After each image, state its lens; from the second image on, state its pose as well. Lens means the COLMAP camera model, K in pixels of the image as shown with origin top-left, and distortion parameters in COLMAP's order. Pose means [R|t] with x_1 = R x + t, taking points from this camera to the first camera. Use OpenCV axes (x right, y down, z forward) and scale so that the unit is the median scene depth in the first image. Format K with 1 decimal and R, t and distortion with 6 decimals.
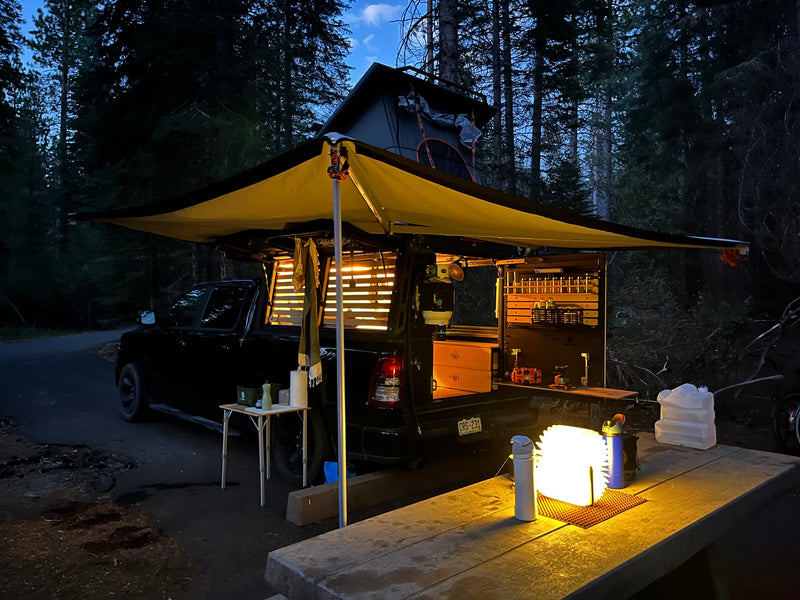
lens RADIAL K [[576.5, 0, 400.0], [0, 576.5, 300.0], [0, 0, 1]] dist [0.109131, 0.000129]
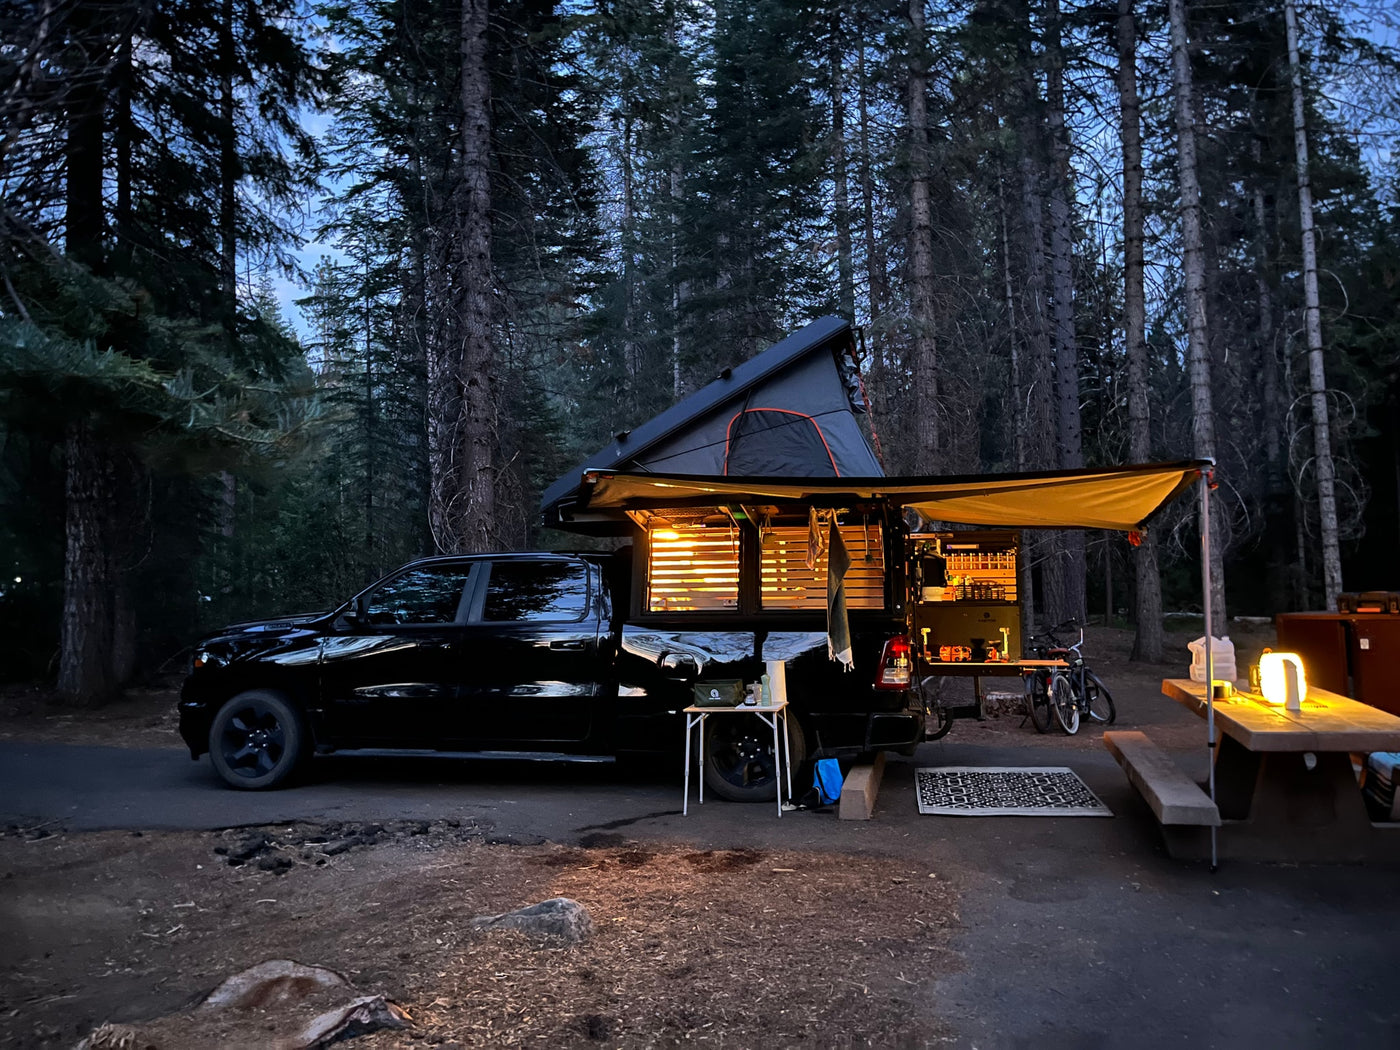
lens RADIAL K [[1008.9, 0, 700.0], [0, 1008.9, 525.0], [0, 0, 1]] dist [0.109131, 0.000129]
pose [[0.837539, 0.020865, 0.545979, -1.104031], [0.009982, 0.998519, -0.053472, 0.001137], [-0.546286, 0.050235, 0.836091, -0.208820]]
